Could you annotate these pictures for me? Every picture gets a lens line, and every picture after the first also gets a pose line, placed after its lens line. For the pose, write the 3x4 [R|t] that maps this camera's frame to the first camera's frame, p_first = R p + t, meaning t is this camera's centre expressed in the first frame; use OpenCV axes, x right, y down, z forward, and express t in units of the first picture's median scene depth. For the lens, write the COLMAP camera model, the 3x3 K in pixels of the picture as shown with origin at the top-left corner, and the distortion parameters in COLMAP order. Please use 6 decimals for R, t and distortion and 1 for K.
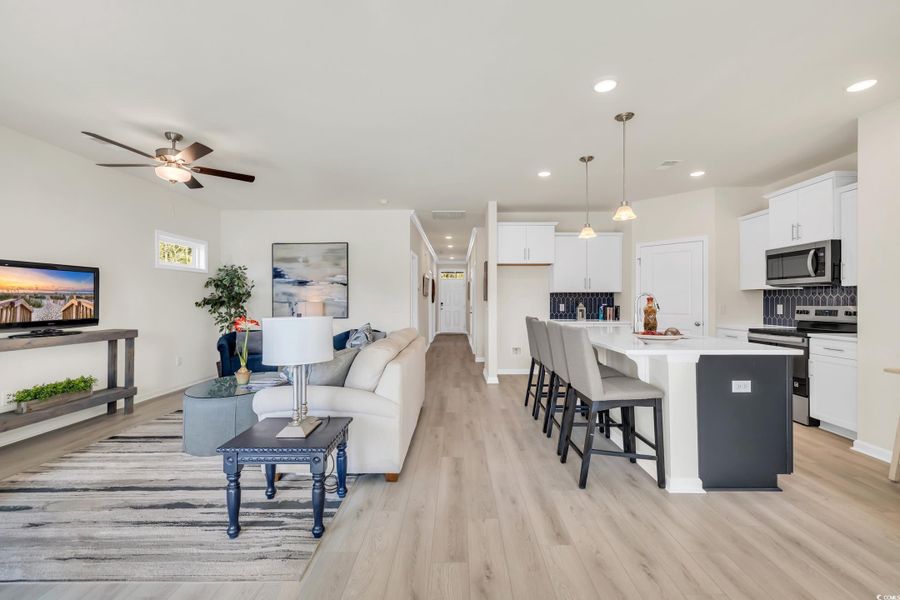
lens RADIAL K [[376.3, 0, 450.6], [0, 376.3, 297.3], [0, 0, 1]] dist [-0.000823, -0.000336]
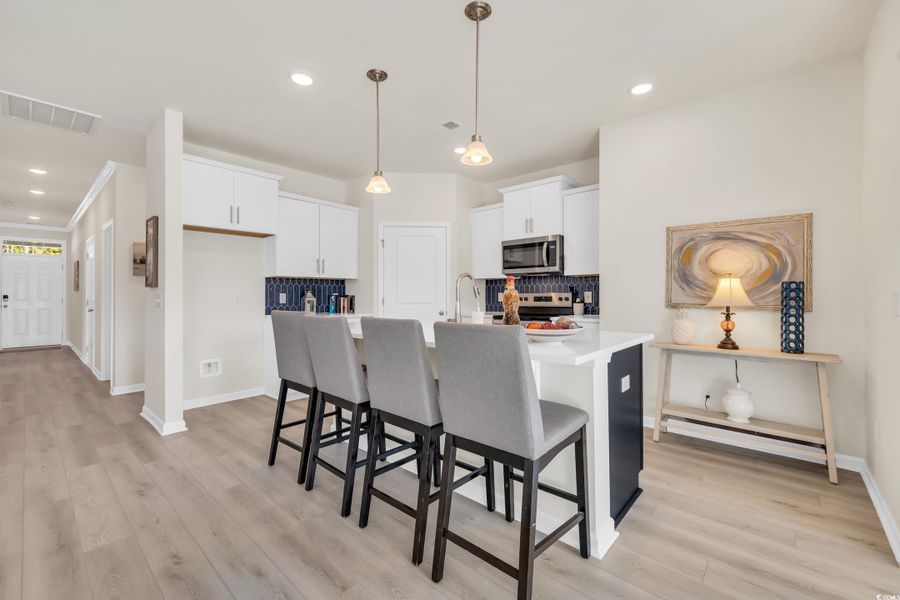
lens RADIAL K [[373.2, 0, 450.0], [0, 373.2, 294.1], [0, 0, 1]] dist [0.000866, 0.000204]
pose [[0.648467, 0.000279, 0.761243, -0.060705], [-0.005910, 0.999972, 0.004667, 0.020420], [-0.761220, -0.007526, 0.648450, 0.424886]]
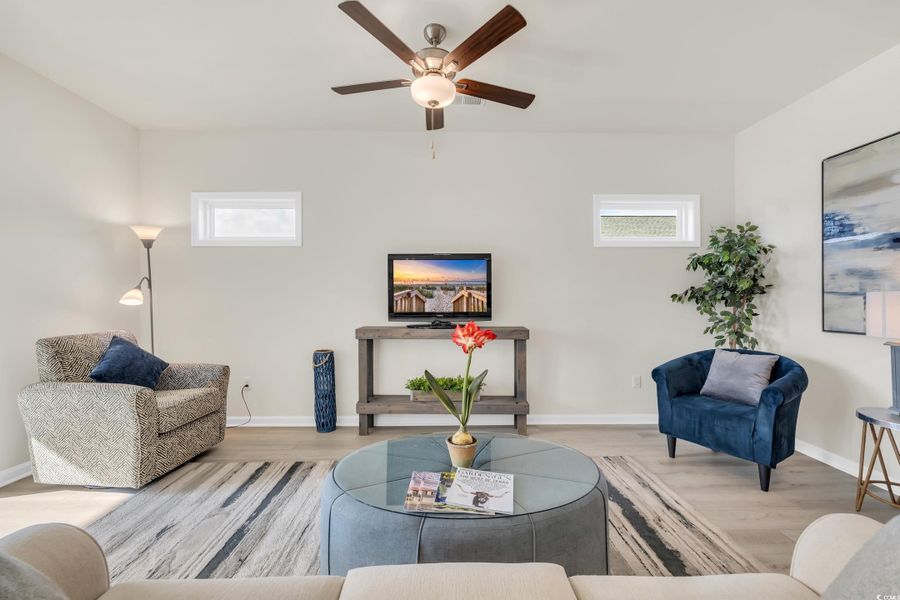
lens RADIAL K [[376.3, 0, 450.6], [0, 376.3, 297.3], [0, 0, 1]] dist [-0.000823, -0.000336]
pose [[0.038822, -0.002526, -0.999243, -0.085303], [0.007834, 0.999967, -0.002224, 0.023488], [0.999215, -0.007742, 0.038840, 0.896607]]
